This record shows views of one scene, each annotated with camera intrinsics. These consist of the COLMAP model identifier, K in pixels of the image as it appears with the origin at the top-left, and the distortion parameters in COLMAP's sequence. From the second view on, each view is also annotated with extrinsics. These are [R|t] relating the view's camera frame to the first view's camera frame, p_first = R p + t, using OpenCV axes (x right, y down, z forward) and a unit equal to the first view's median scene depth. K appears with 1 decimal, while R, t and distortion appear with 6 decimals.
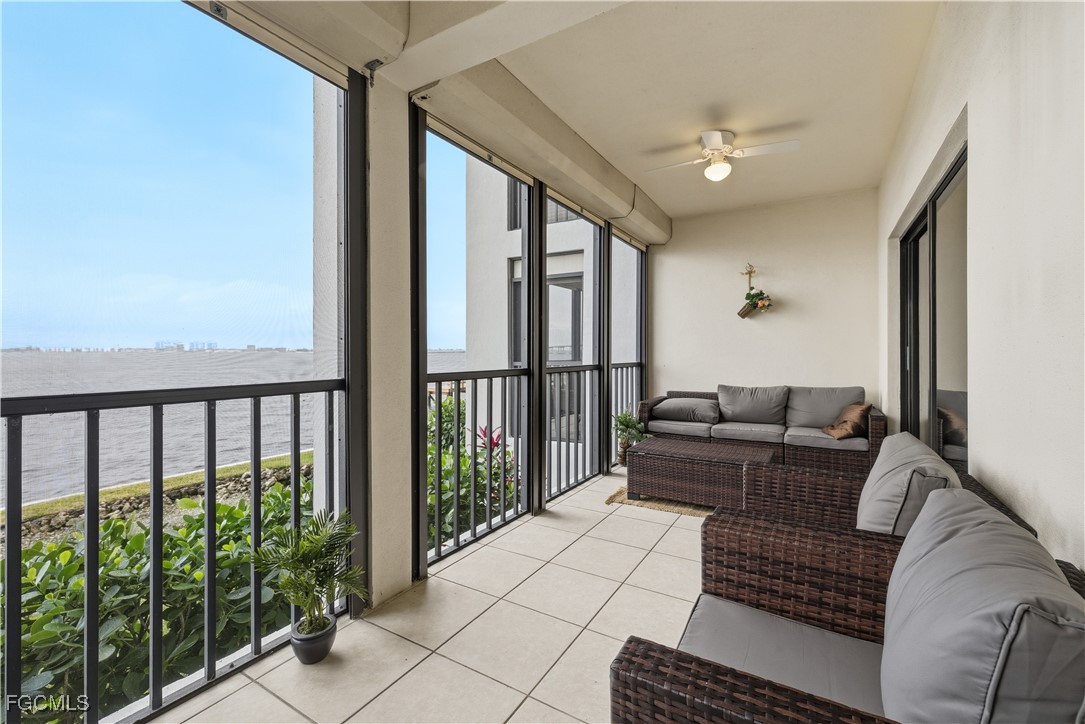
lens RADIAL K [[454.8, 0, 542.2], [0, 454.8, 355.6], [0, 0, 1]] dist [0.001742, 0.000421]
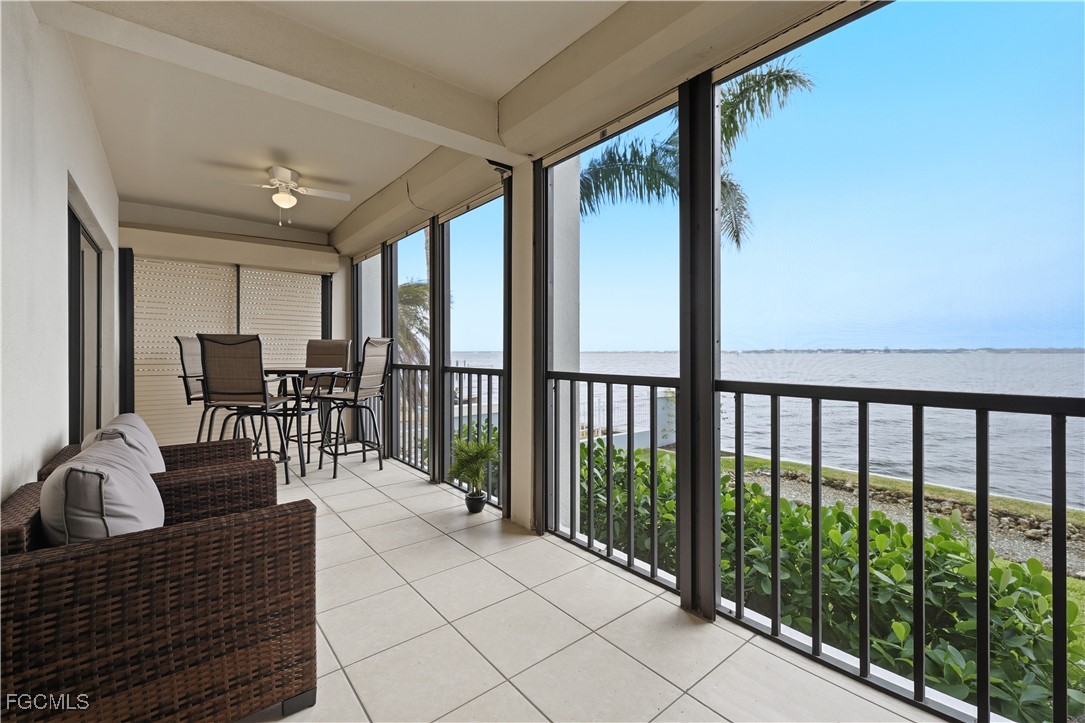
lens RADIAL K [[454.8, 0, 540.6], [0, 454.8, 355.6], [0, 0, 1]] dist [0.001742, 0.000421]
pose [[-0.329686, 0.007500, -0.944061, 0.616701], [-0.004260, 0.999946, 0.009432, -0.009211], [0.944081, 0.007131, -0.329636, 0.952734]]
